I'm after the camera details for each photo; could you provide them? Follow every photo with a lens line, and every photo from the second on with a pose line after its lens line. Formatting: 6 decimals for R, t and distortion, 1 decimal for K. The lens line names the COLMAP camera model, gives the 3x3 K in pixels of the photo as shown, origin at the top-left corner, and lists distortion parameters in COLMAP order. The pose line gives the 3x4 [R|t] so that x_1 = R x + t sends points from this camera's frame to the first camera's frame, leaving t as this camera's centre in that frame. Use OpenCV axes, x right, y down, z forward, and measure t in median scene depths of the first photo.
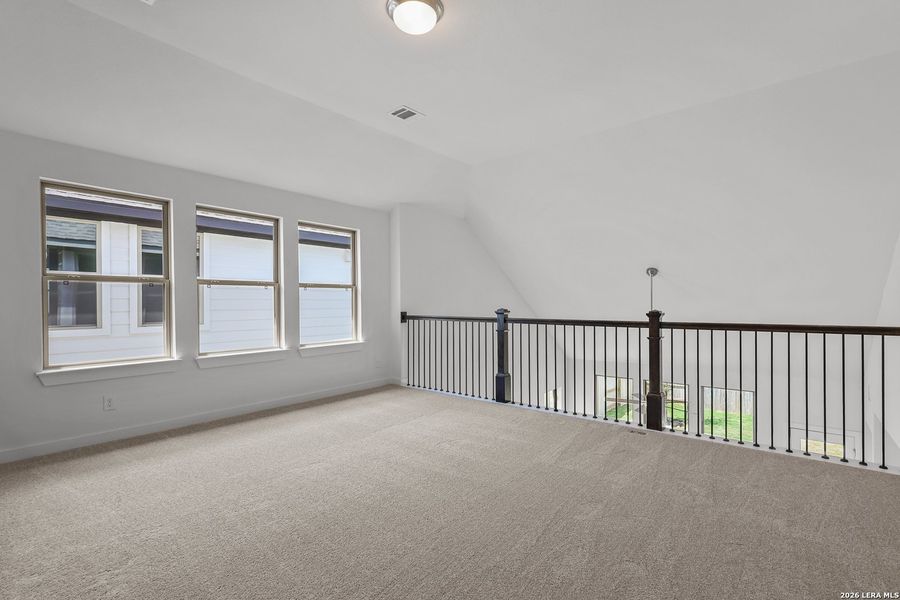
lens RADIAL K [[413.0, 0, 446.6], [0, 413.0, 303.8], [0, 0, 1]] dist [-0.005767, 0.000545]
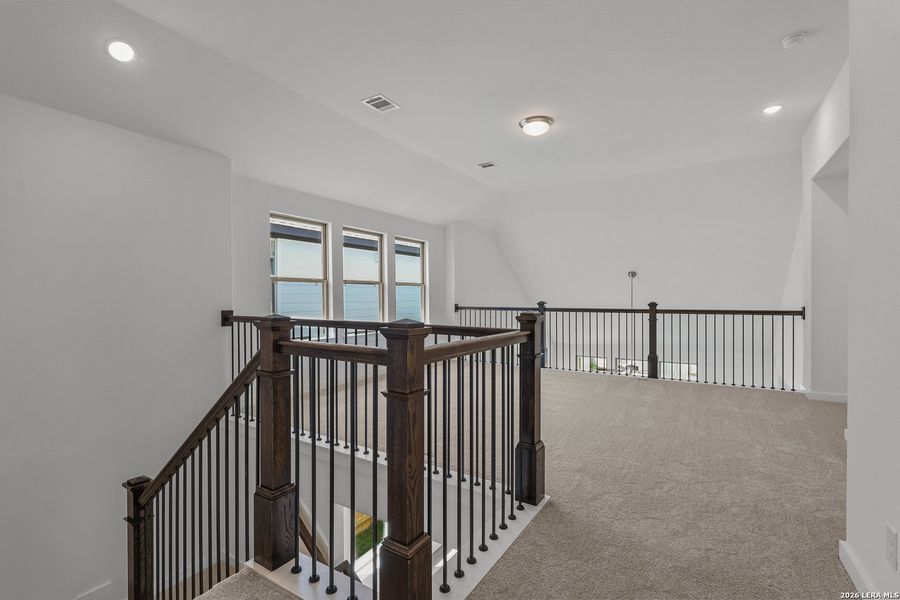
lens RADIAL K [[413.0, 0, 446.1], [0, 413.0, 297.6], [0, 0, 1]] dist [-0.005767, 0.000545]
pose [[0.991961, -0.000458, 0.126544, -0.303145], [0.000391, 1.000000, 0.000556, -0.001047], [-0.126544, -0.000502, 0.991961, -0.290347]]
